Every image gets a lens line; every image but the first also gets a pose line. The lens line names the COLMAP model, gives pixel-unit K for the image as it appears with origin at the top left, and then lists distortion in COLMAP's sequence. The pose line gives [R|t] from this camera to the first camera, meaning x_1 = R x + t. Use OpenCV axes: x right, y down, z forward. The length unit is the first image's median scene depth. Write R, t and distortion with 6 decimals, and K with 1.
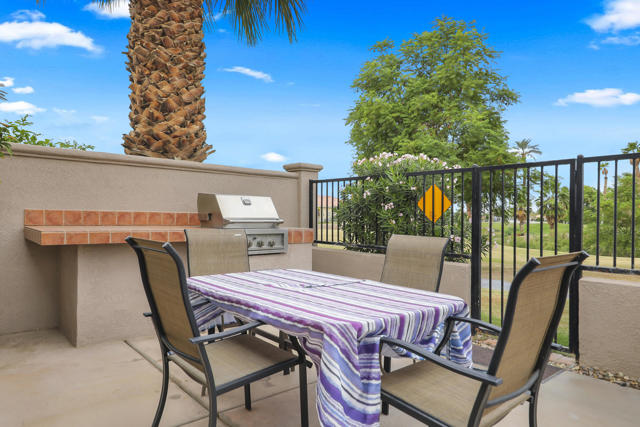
lens RADIAL K [[405.2, 0, 319.3], [0, 405.2, 215.5], [0, 0, 1]] dist [0.029369, -0.000180]
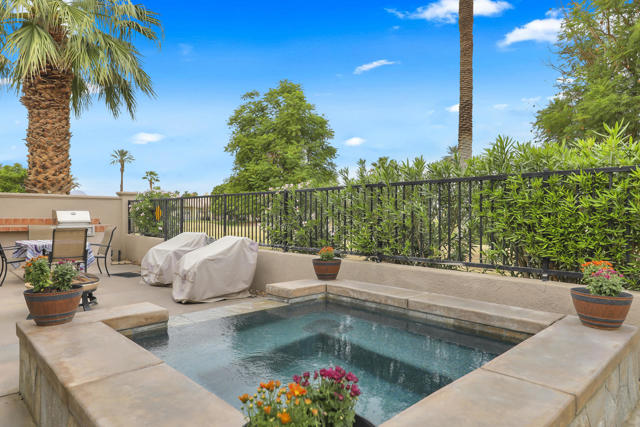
lens RADIAL K [[405.2, 0, 320.6], [0, 405.2, 212.2], [0, 0, 1]] dist [0.029369, -0.000180]
pose [[0.998714, -0.011209, 0.049449, 0.894200], [0.011467, 0.999922, -0.004935, -0.010908], [-0.049390, 0.005496, 0.998764, -1.114400]]
